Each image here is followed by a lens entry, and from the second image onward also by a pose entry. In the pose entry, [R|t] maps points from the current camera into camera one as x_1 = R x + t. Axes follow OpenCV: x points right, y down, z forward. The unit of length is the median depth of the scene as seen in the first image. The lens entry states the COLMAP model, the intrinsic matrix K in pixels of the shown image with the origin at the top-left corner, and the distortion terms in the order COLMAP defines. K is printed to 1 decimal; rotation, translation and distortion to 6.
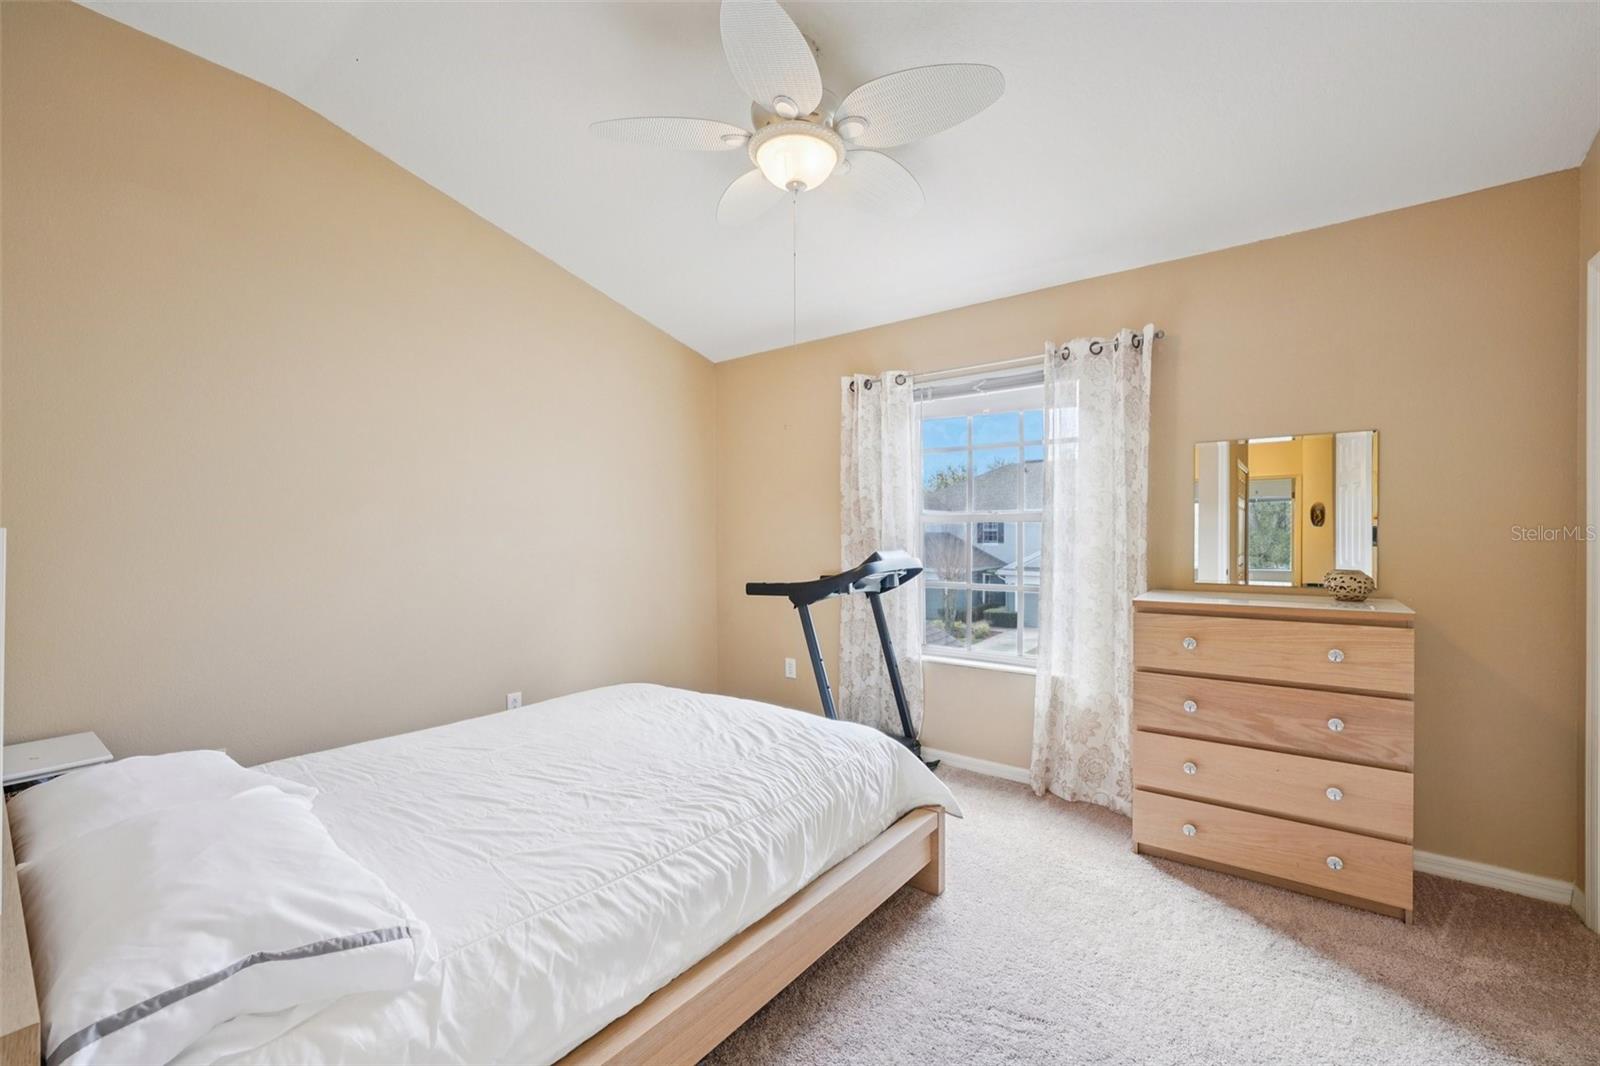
lens RADIAL K [[664.3, 0, 784.7], [0, 664.3, 537.6], [0, 0, 1]] dist [-0.001384, -0.000124]
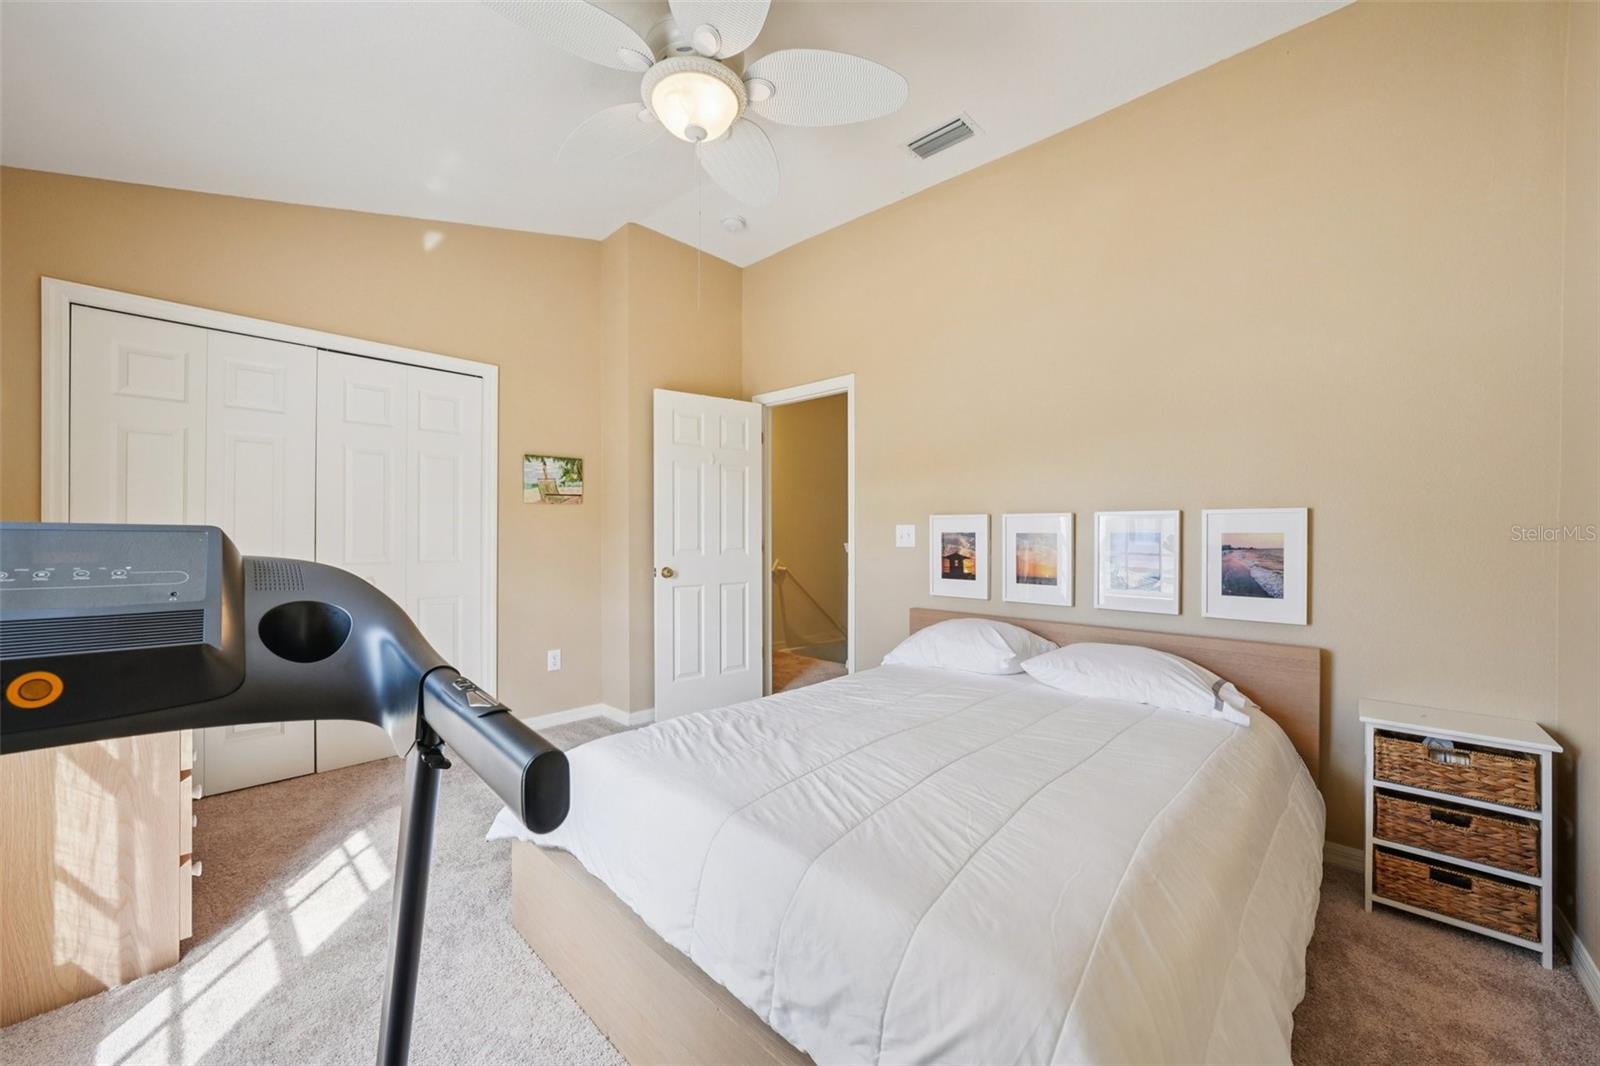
lens RADIAL K [[603.5, 0, 800.0], [0, 603.5, 533.0], [0, 0, 1]] dist [-0.022188, -0.000015]
pose [[-0.996816, 0.002540, 0.079691, -0.198097], [0.003115, 0.999970, 0.007086, 0.028791], [-0.079671, 0.007312, -0.996794, 1.844859]]
